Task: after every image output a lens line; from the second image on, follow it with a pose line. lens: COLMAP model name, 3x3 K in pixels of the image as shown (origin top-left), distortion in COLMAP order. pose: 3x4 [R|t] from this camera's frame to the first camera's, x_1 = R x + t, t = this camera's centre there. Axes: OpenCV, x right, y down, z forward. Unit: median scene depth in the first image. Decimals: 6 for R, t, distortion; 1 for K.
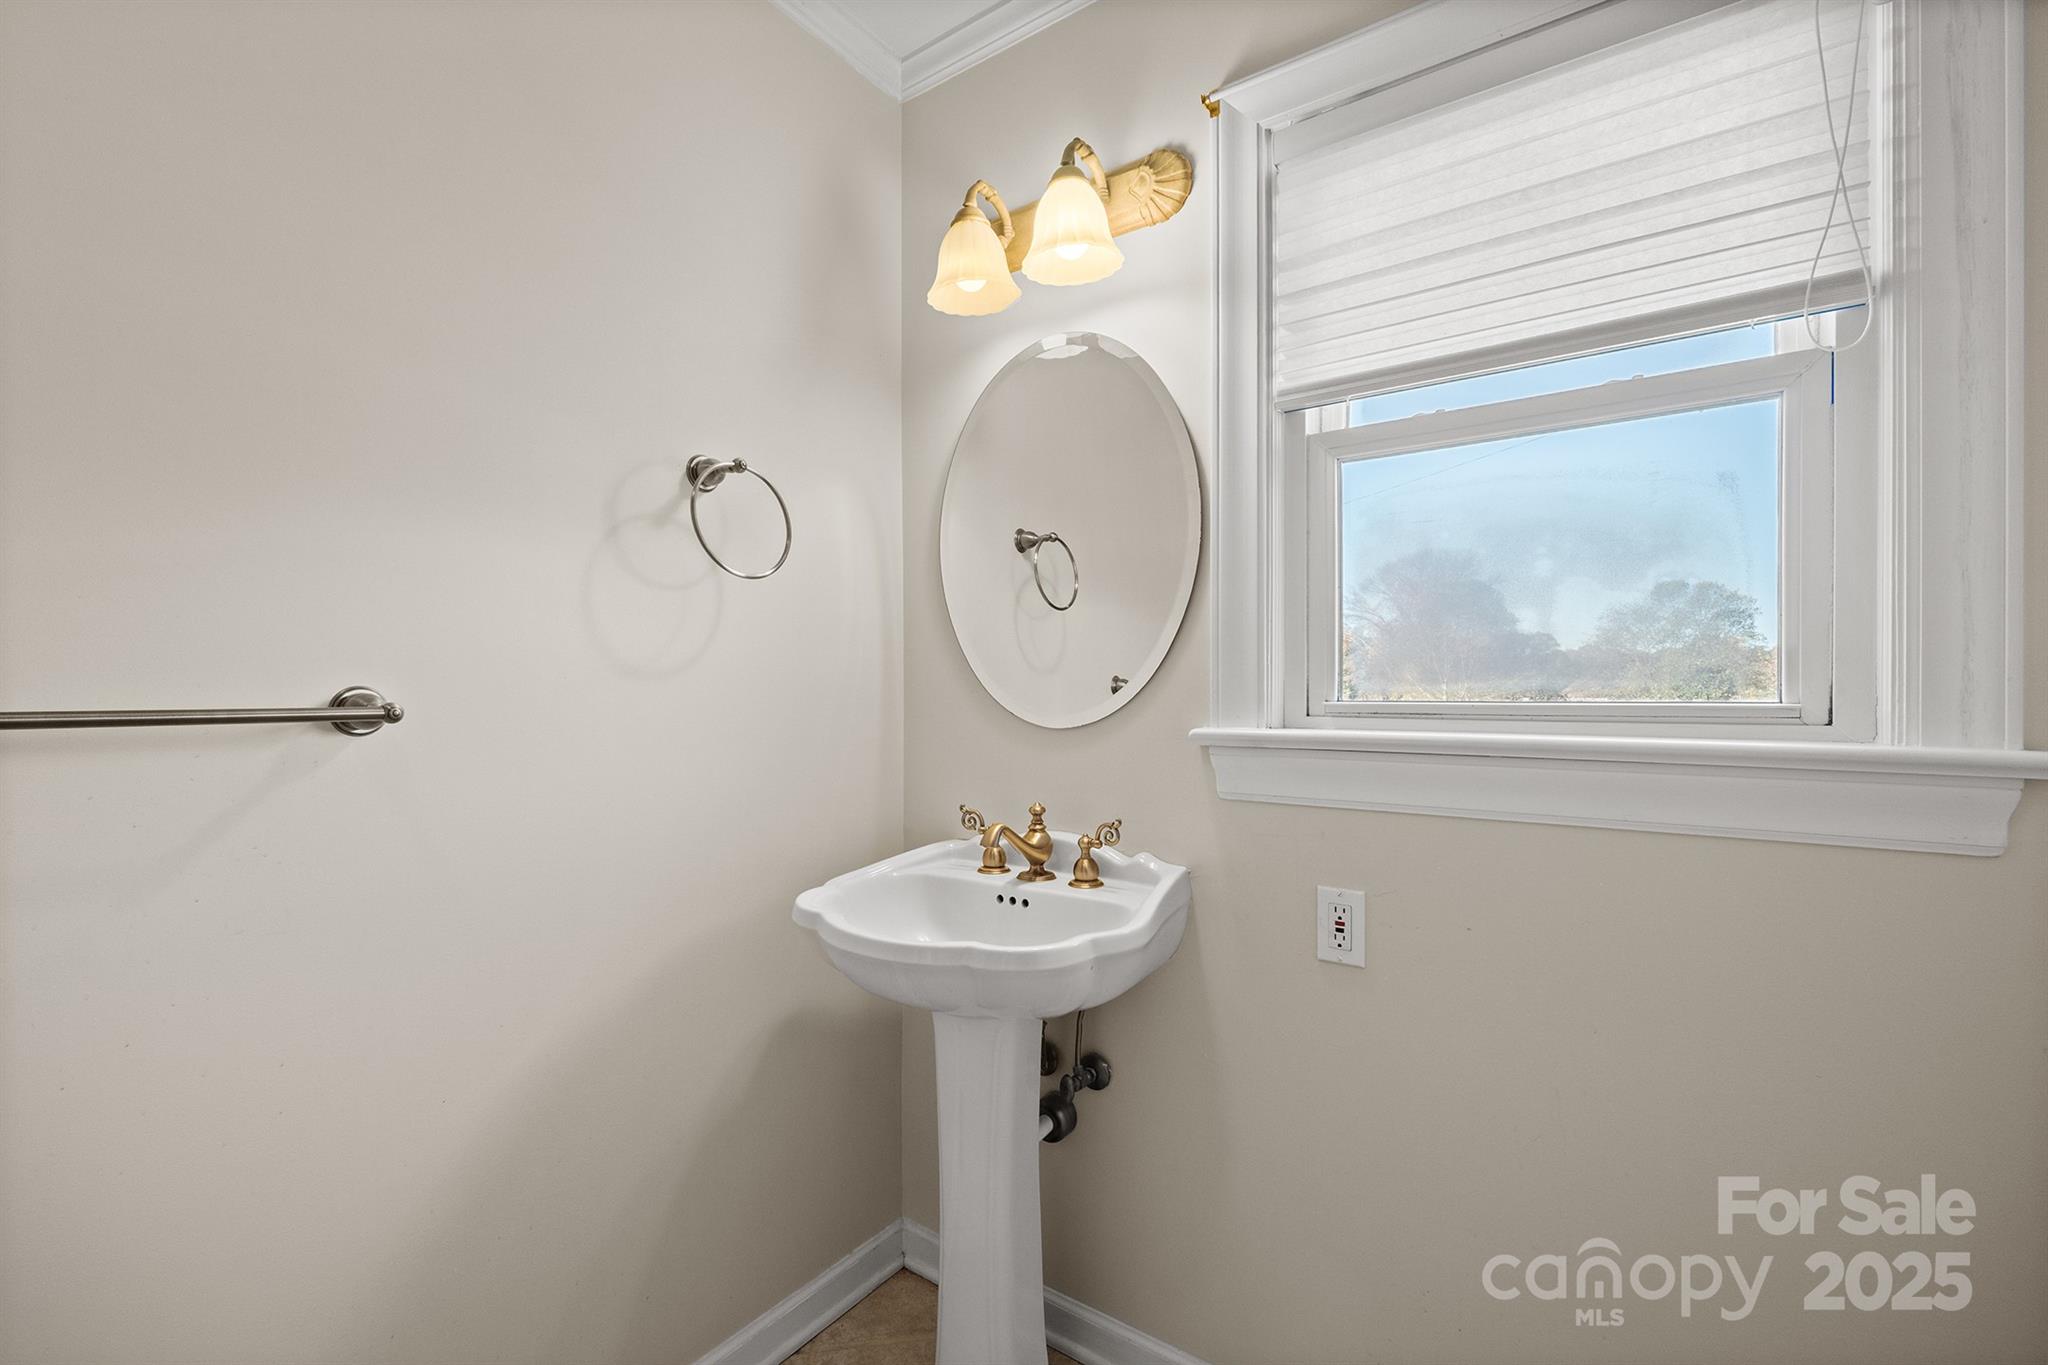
lens RADIAL K [[867.0, 0, 1017.2], [0, 867.0, 698.1], [0, 0, 1]] dist [-0.010492, 0.000732]
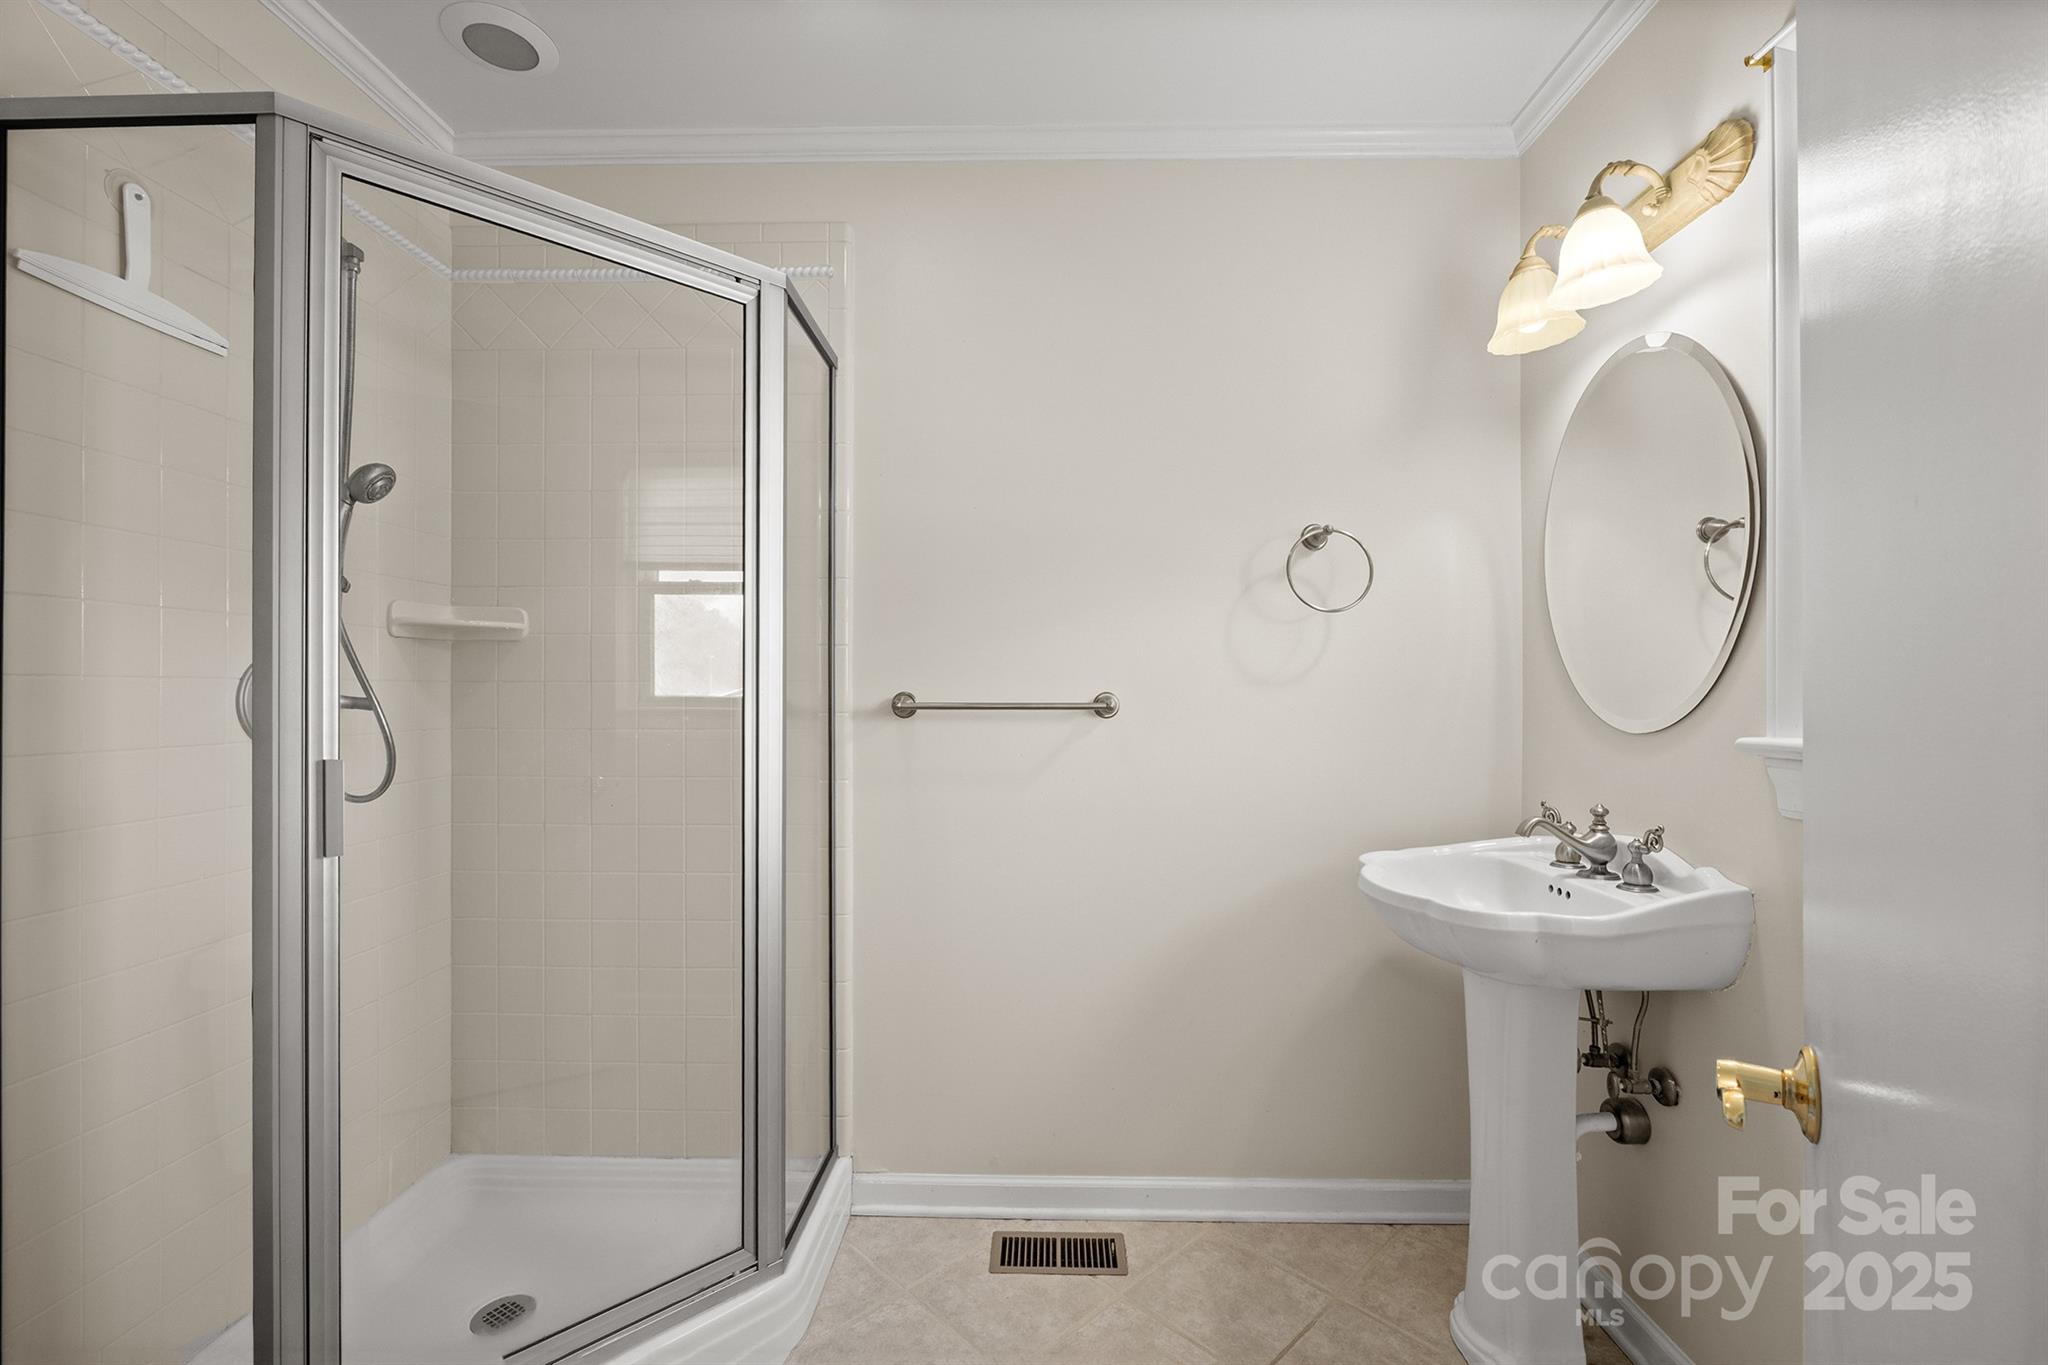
lens RADIAL K [[867.0, 0, 1032.9], [0, 867.0, 693.2], [0, 0, 1]] dist [-0.010492, 0.000732]
pose [[0.564576, 0.002019, -0.825378, 0.508854], [-0.007690, 0.999966, -0.002814, -0.003409], [0.825345, 0.007936, 0.564573, -0.143734]]
